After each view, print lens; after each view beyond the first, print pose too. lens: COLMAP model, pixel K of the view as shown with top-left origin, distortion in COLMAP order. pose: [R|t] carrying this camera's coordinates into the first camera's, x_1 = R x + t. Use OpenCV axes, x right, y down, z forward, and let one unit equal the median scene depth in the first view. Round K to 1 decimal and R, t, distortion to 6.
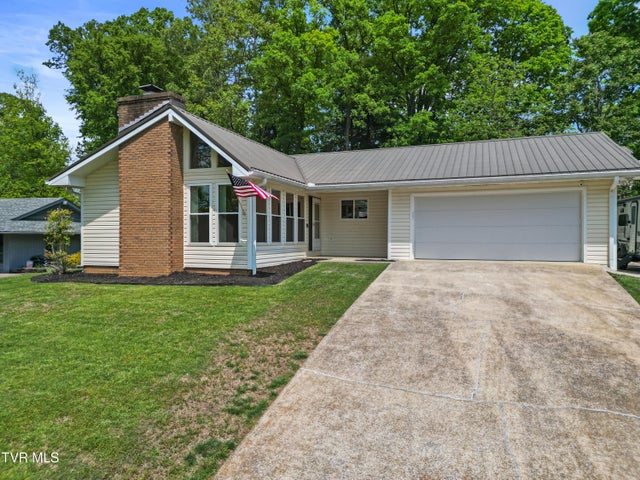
lens RADIAL K [[448.5, 0, 320.0], [0, 448.5, 240.0], [0, 0, 1]] dist [0.073815, -0.077137]
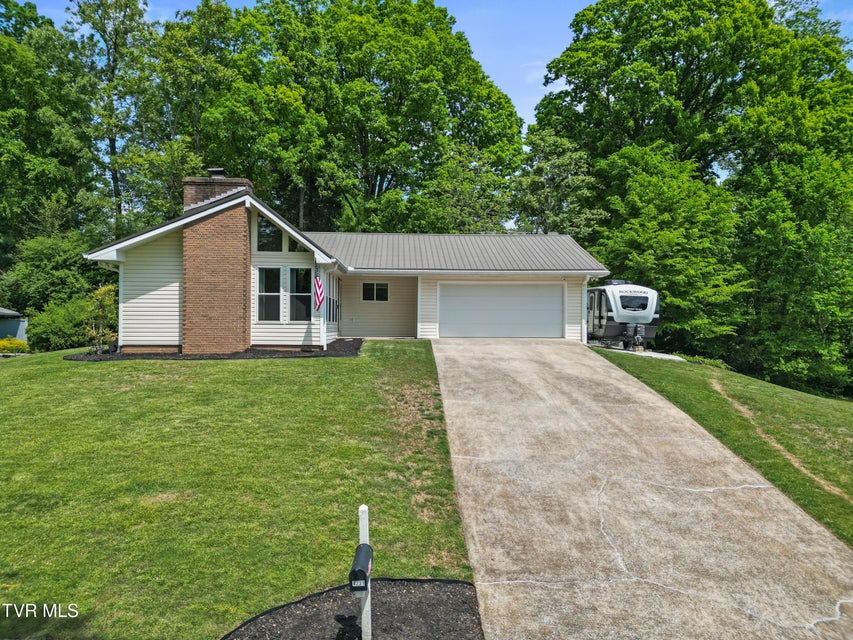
lens RADIAL K [[597.8, 0, 426.5], [0, 597.8, 320.0], [0, 0, 1]] dist [0.073815, -0.077137]
pose [[0.922346, 0.008588, 0.386270, -0.464875], [-0.003801, 0.999906, -0.013154, 0.020525], [-0.386347, 0.010664, 0.922292, -0.449322]]
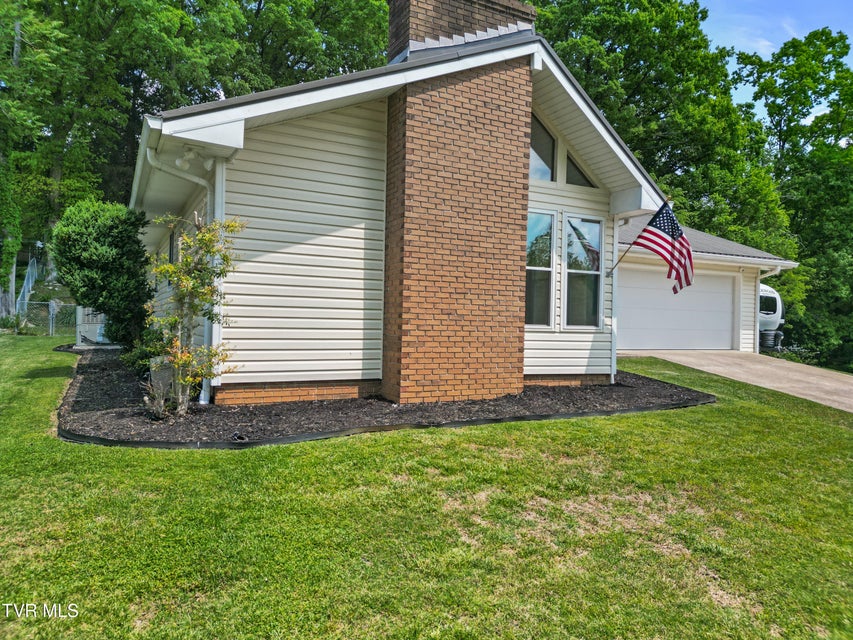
lens RADIAL K [[597.8, 0, 426.5], [0, 597.8, 320.0], [0, 0, 1]] dist [0.073815, -0.077137]
pose [[0.669885, 0.019469, 0.742209, -0.835288], [-0.021179, 0.999750, -0.007109, 0.007482], [-0.742163, -0.010957, 0.670130, 0.626705]]
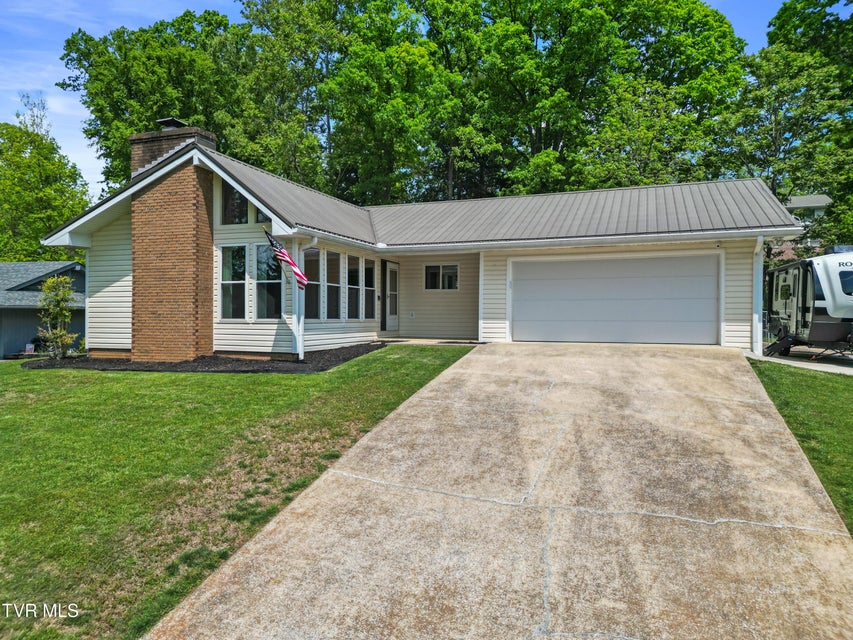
lens RADIAL K [[599.1, 0, 426.5], [0, 599.1, 320.0], [0, 0, 1]] dist [0.073088, -0.072914]
pose [[0.999983, 0.002928, -0.005052, 0.074577], [-0.002920, 0.999995, 0.001488, 0.005290], [0.005056, -0.001473, 0.999986, -0.050987]]
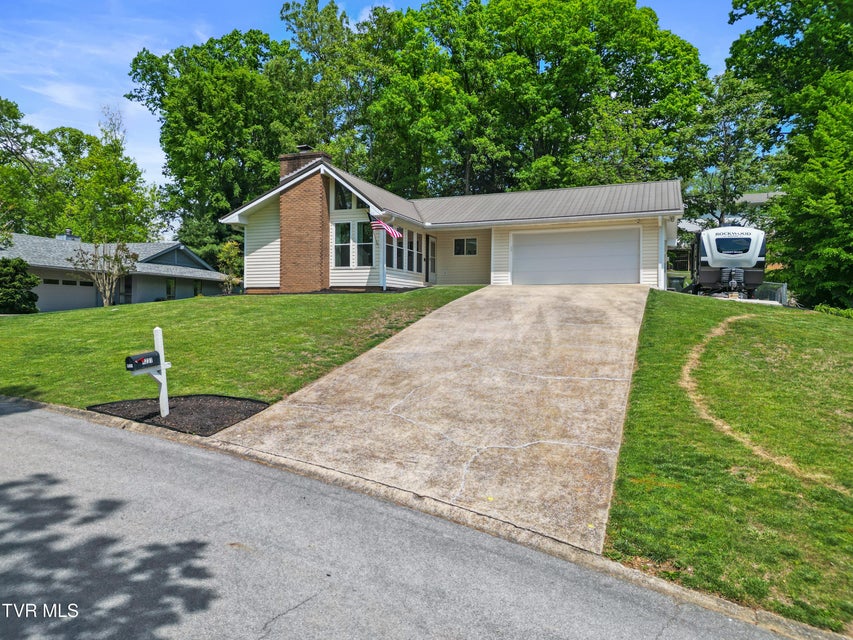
lens RADIAL K [[597.8, 0, 426.5], [0, 597.8, 320.0], [0, 0, 1]] dist [0.073815, -0.077137]
pose [[0.999715, 0.006805, -0.022862, 0.016524], [-0.006643, 0.999952, 0.007182, 0.143409], [0.022910, -0.007028, 0.999713, -0.714069]]
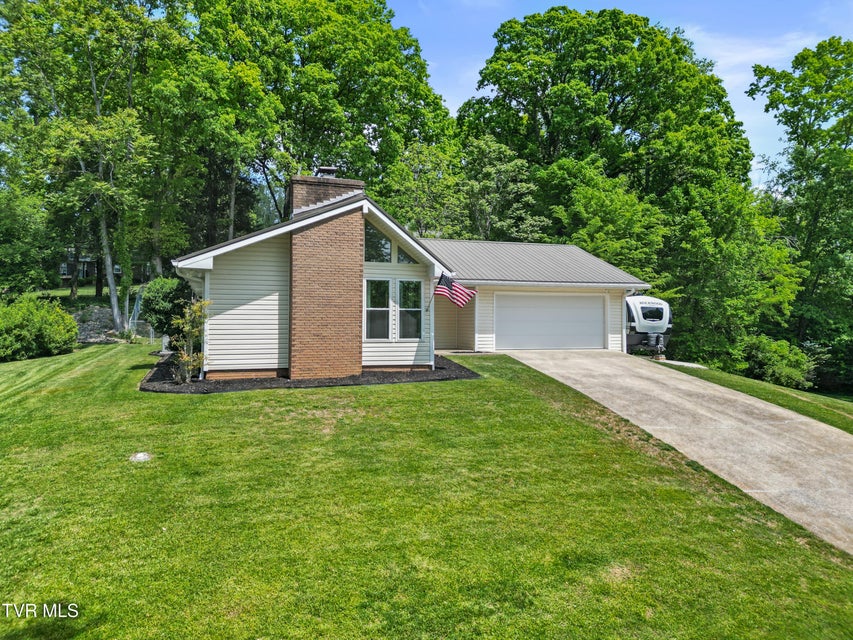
lens RADIAL K [[608.3, 0, 430.5], [0, 608.3, 302.3], [0, 0, 1]] dist [0.077655, -0.085198]
pose [[0.770289, 0.021524, 0.637332, -0.991960], [-0.003173, 0.999547, -0.029922, -0.033431], [-0.637687, 0.021027, 0.770008, -0.070851]]
